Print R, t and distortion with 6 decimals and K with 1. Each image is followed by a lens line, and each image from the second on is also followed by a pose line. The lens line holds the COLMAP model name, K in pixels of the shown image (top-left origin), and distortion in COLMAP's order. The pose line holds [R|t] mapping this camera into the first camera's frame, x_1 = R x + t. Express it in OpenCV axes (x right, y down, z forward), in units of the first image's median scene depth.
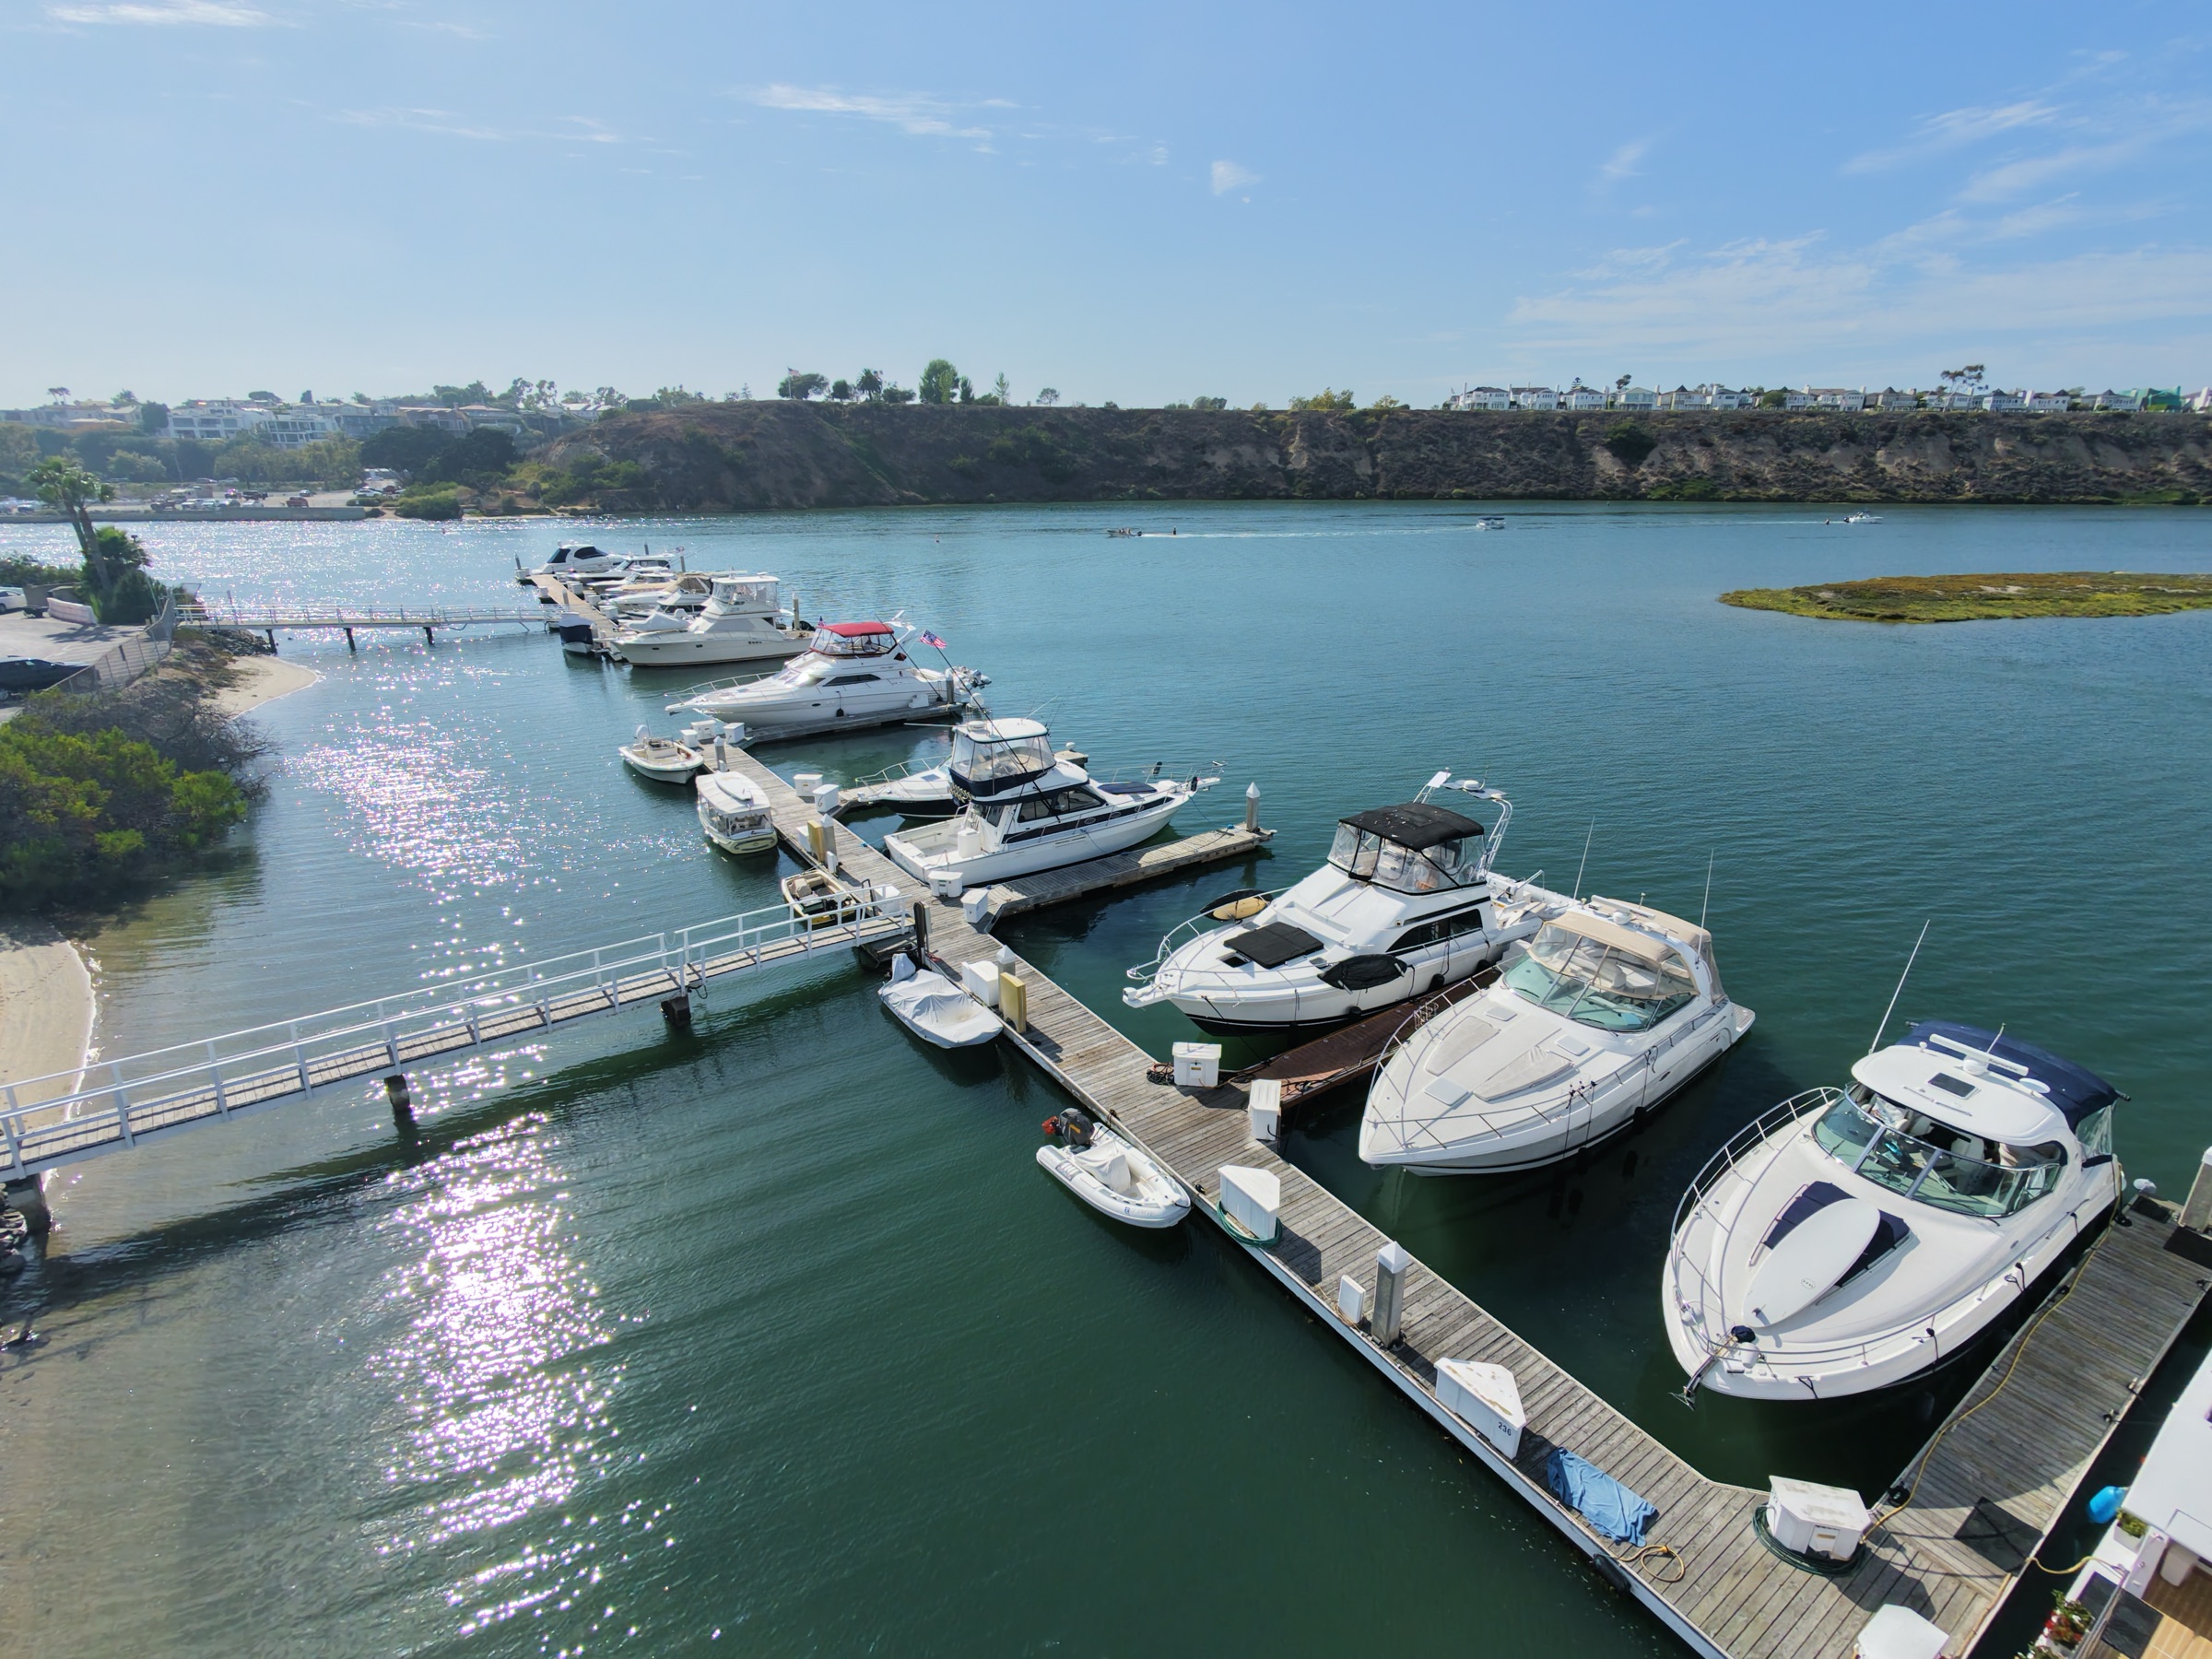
lens RADIAL K [[1057.0, 0, 1106.0], [0, 1057.0, 829.5], [0, 0, 1]] dist [-0.000378, 0.004194]
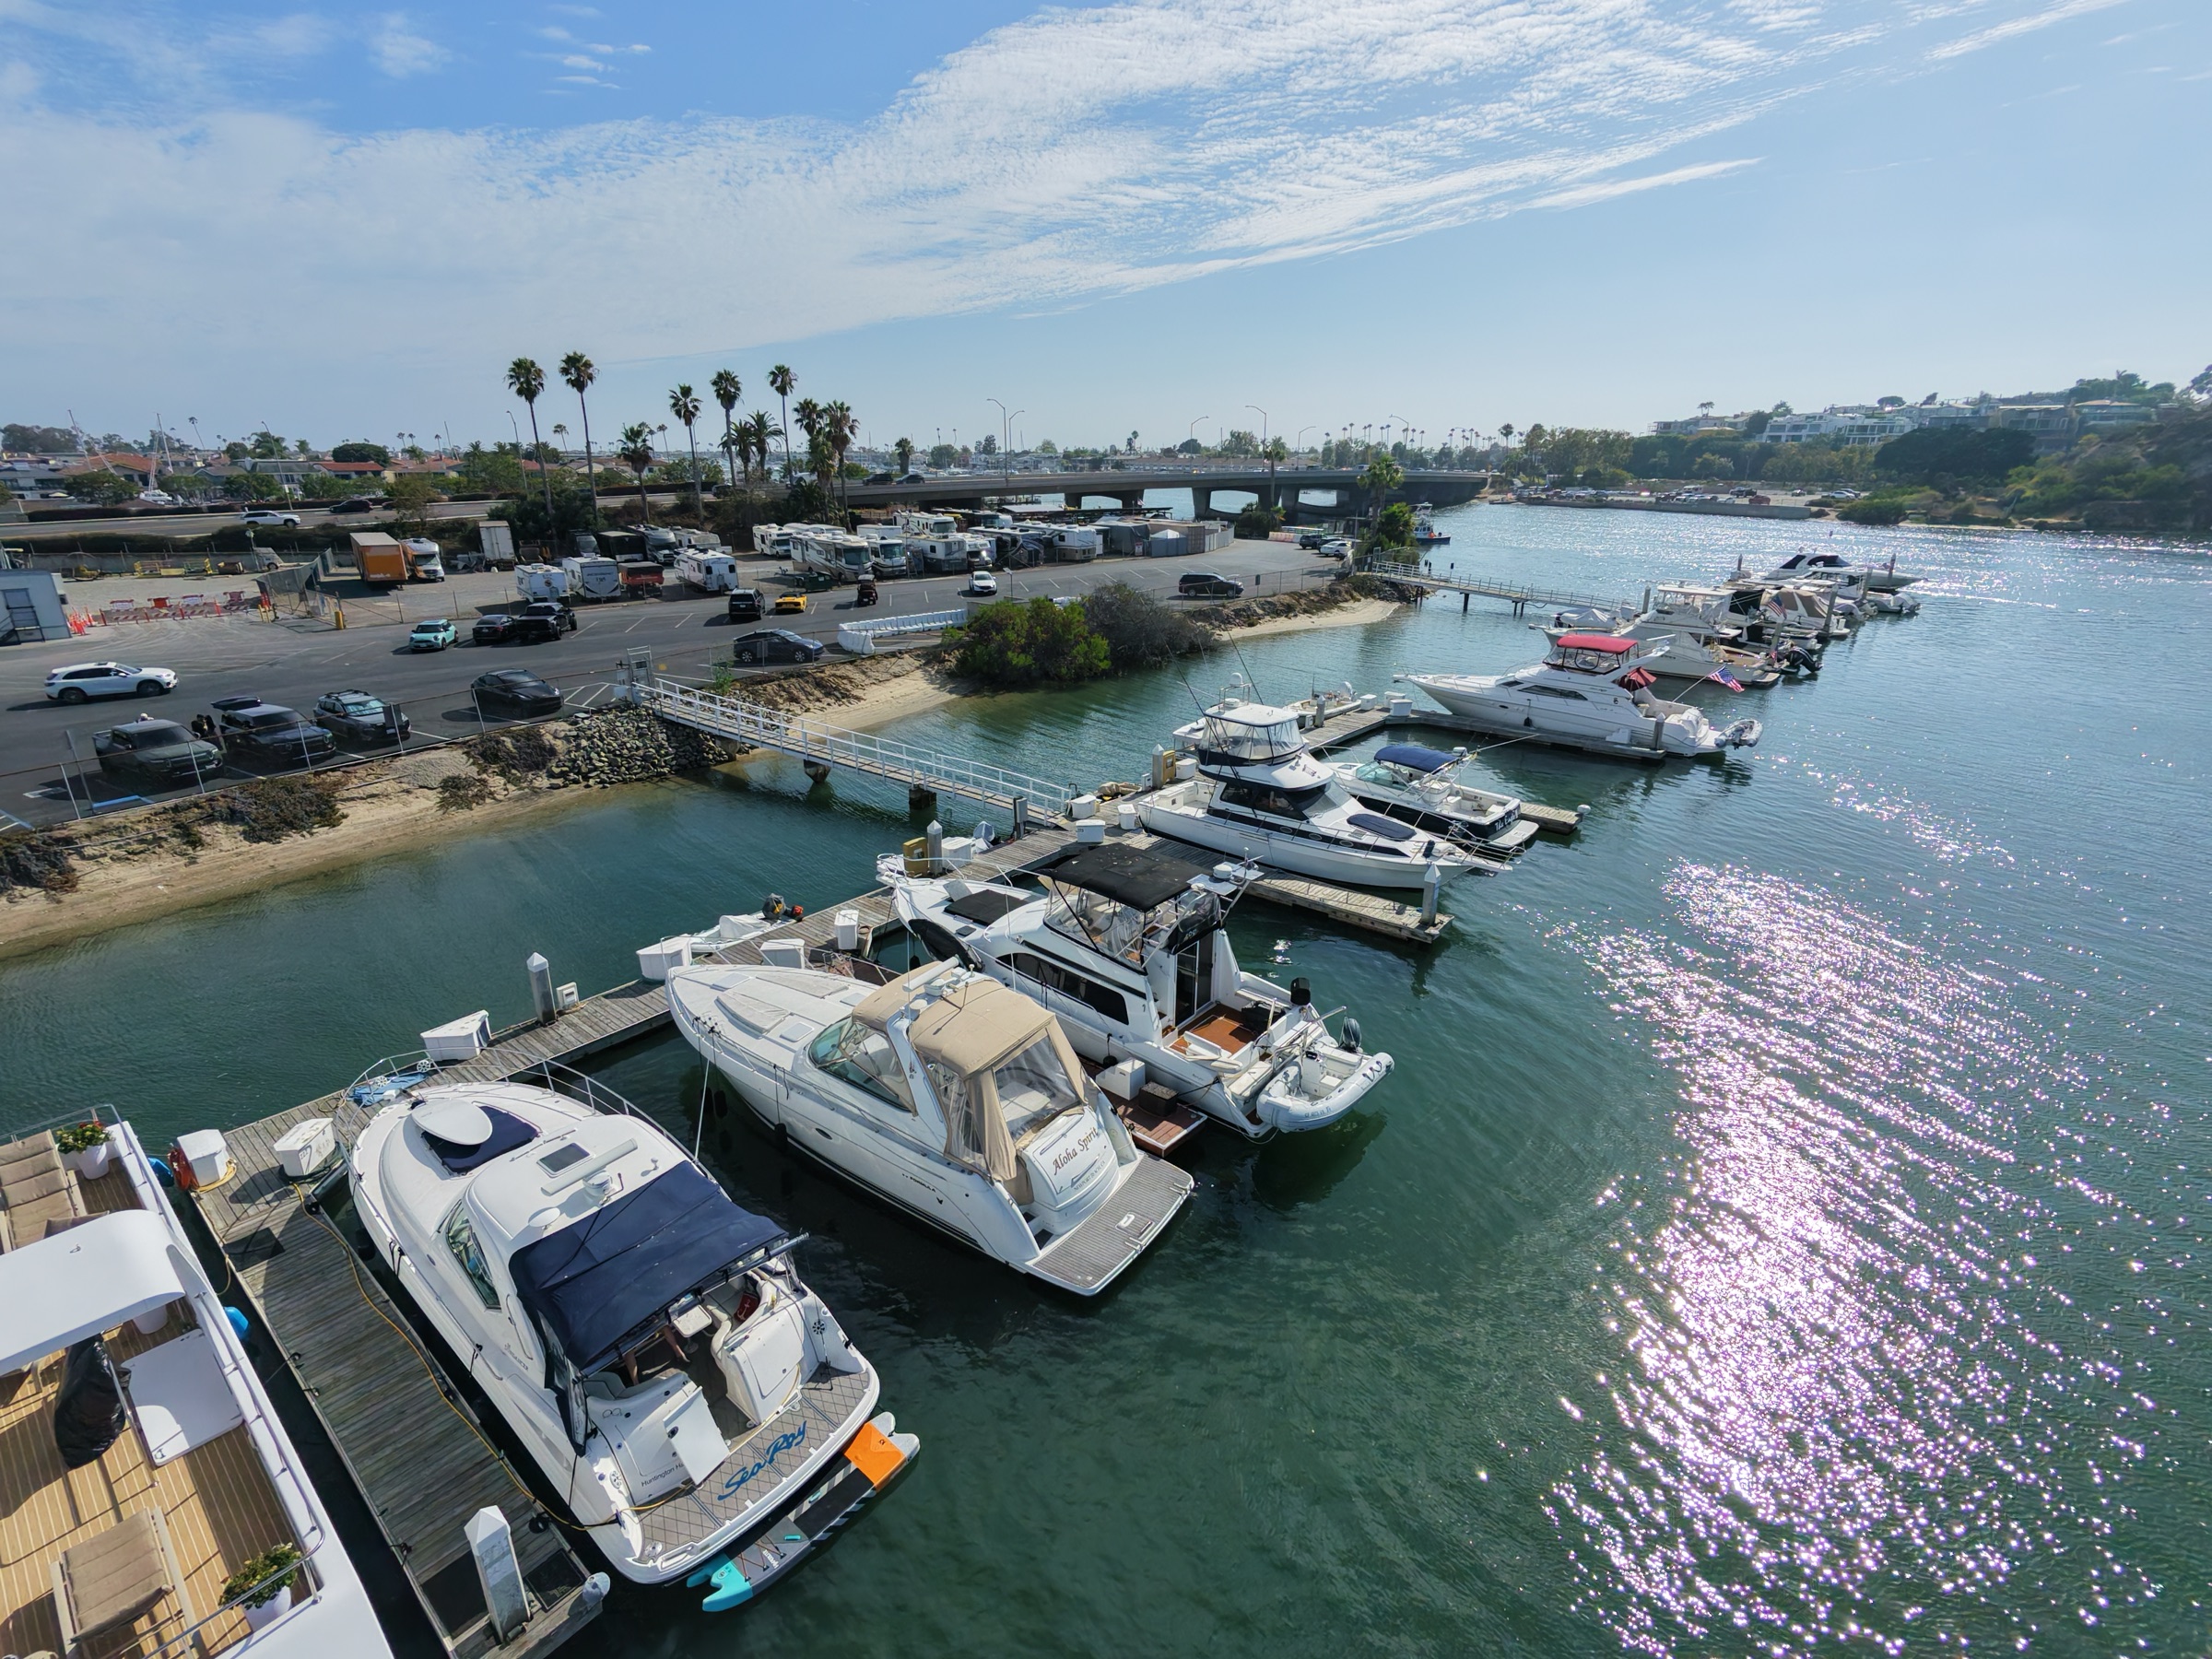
lens RADIAL K [[1057.0, 0, 1106.0], [0, 1057.0, 829.5], [0, 0, 1]] dist [-0.000378, 0.004194]
pose [[0.270515, 0.325032, -0.906188, 0.544992], [-0.327847, 0.916123, 0.230727, -0.118508], [0.905173, 0.234676, 0.354385, 0.347189]]
